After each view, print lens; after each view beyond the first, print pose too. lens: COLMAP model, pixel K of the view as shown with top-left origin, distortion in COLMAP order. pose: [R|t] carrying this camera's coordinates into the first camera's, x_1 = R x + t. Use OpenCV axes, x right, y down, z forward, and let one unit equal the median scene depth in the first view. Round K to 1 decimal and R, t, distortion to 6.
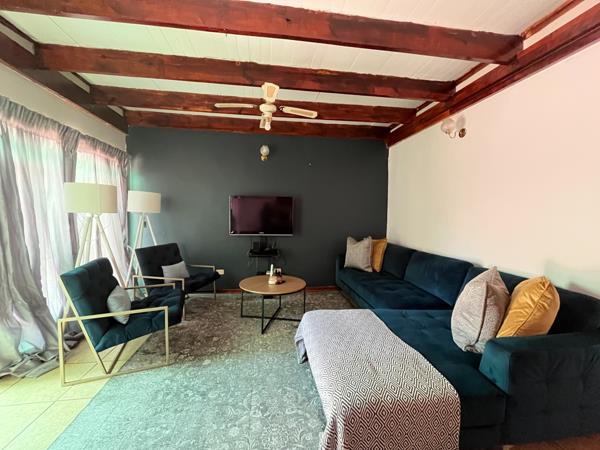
lens RADIAL K [[243.3, 0, 299.2], [0, 243.3, 225.5], [0, 0, 1]] dist [-0.001883, 0.000186]
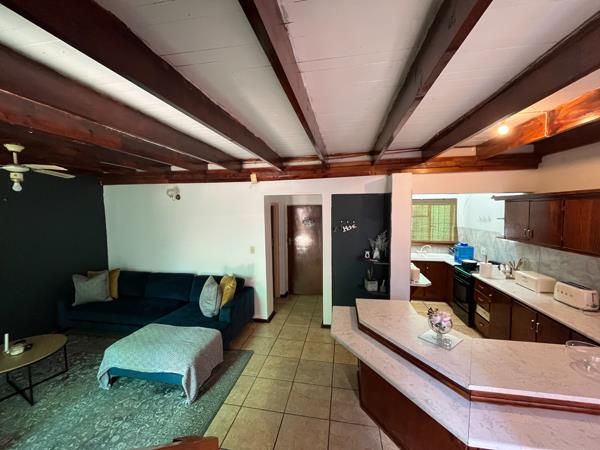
lens RADIAL K [[243.3, 0, 298.5], [0, 243.3, 226.0], [0, 0, 1]] dist [-0.001883, 0.000186]
pose [[0.317850, -0.078807, 0.944860, -0.676366], [0.060717, 0.996186, 0.062662, -0.251330], [-0.946195, 0.037452, 0.321422, -0.313377]]
